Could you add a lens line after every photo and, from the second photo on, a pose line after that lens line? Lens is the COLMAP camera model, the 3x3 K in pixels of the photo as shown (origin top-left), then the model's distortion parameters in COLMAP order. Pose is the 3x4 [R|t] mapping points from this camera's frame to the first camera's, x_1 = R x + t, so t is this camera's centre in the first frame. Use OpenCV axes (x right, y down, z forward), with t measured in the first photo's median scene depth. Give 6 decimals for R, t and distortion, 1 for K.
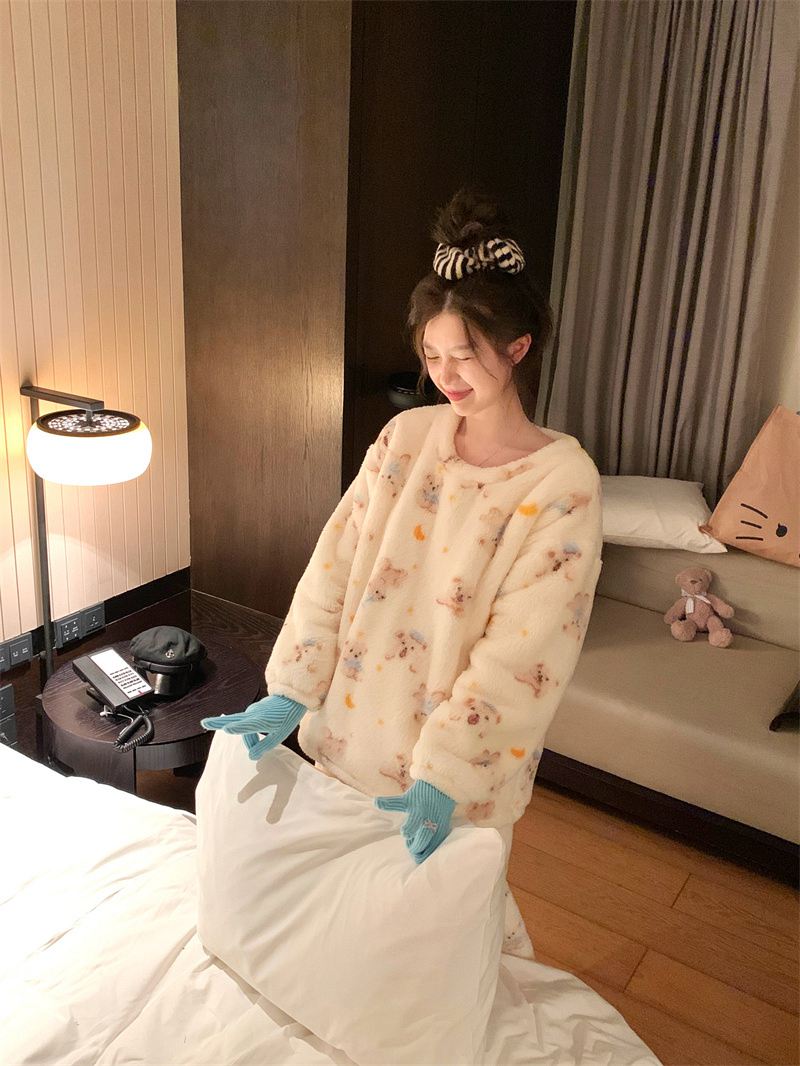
lens RADIAL K [[995.4, 0, 409.6], [0, 995.4, 526.7], [0, 0, 1]] dist [0.051623, 0.002556]
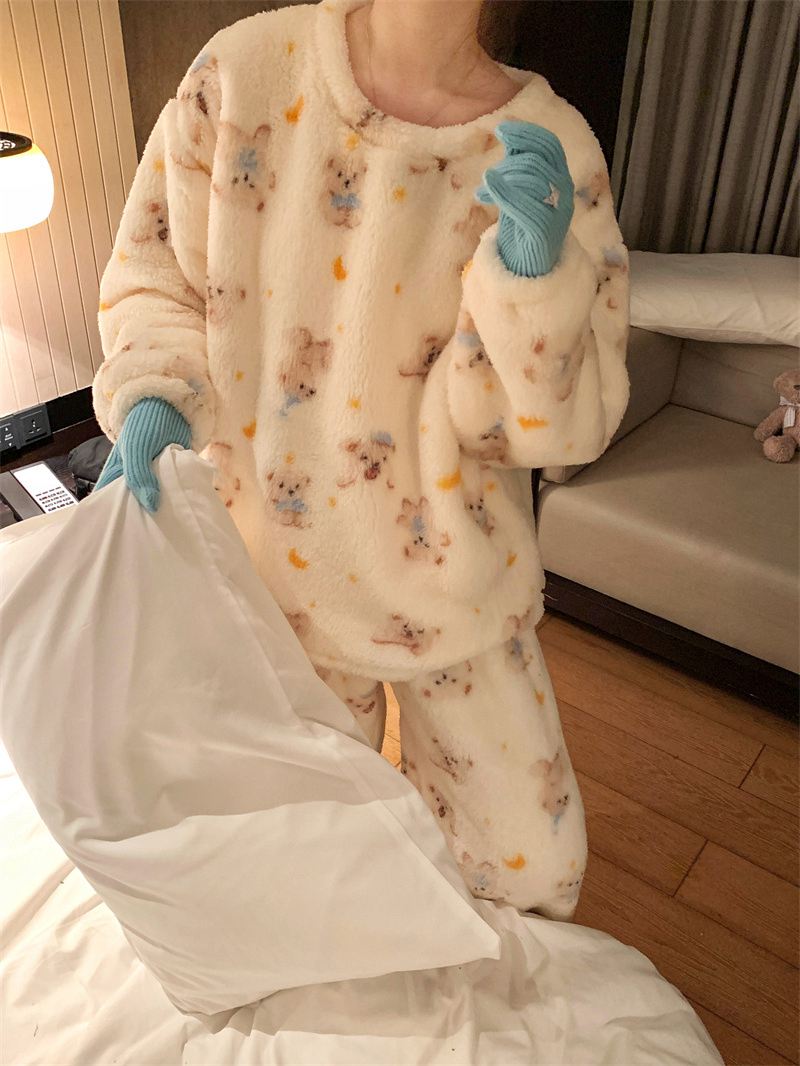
lens RADIAL K [[995.4, 0, 390.7], [0, 995.4, 538.0], [0, 0, 1]] dist [0.051623, 0.002556]
pose [[0.996548, 0.022810, -0.079825, 0.036760], [-0.006241, 0.979378, 0.201939, 0.016215], [0.082785, -0.200744, 0.976140, 0.209124]]
